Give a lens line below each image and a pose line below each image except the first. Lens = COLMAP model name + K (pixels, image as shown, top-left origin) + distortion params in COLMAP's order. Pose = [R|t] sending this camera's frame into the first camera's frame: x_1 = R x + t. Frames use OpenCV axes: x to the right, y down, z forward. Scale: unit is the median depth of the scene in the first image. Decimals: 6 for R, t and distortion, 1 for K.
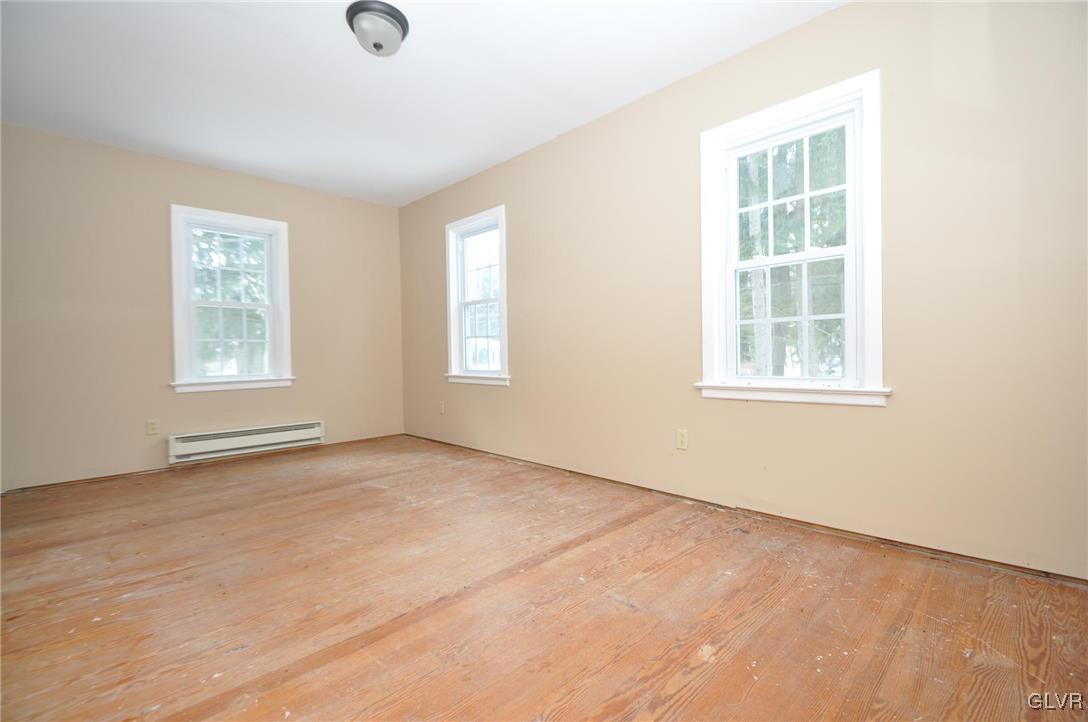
lens RADIAL K [[474.9, 0, 545.2], [0, 474.9, 355.7], [0, 0, 1]] dist [-0.000514, -0.000475]
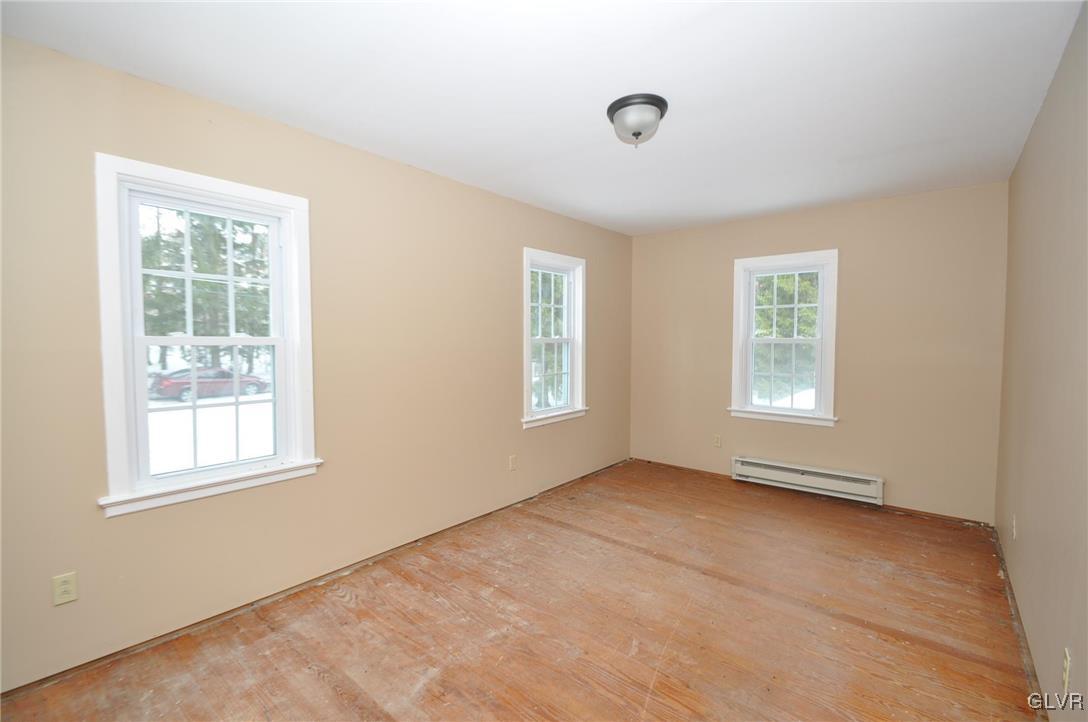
lens RADIAL K [[474.9, 0, 540.8], [0, 474.9, 356.8], [0, 0, 1]] dist [-0.000514, -0.000475]
pose [[-0.082442, -0.022257, 0.996347, -0.988383], [0.006986, 0.999713, 0.022910, -0.147115], [-0.996571, 0.008849, -0.082263, 0.946209]]
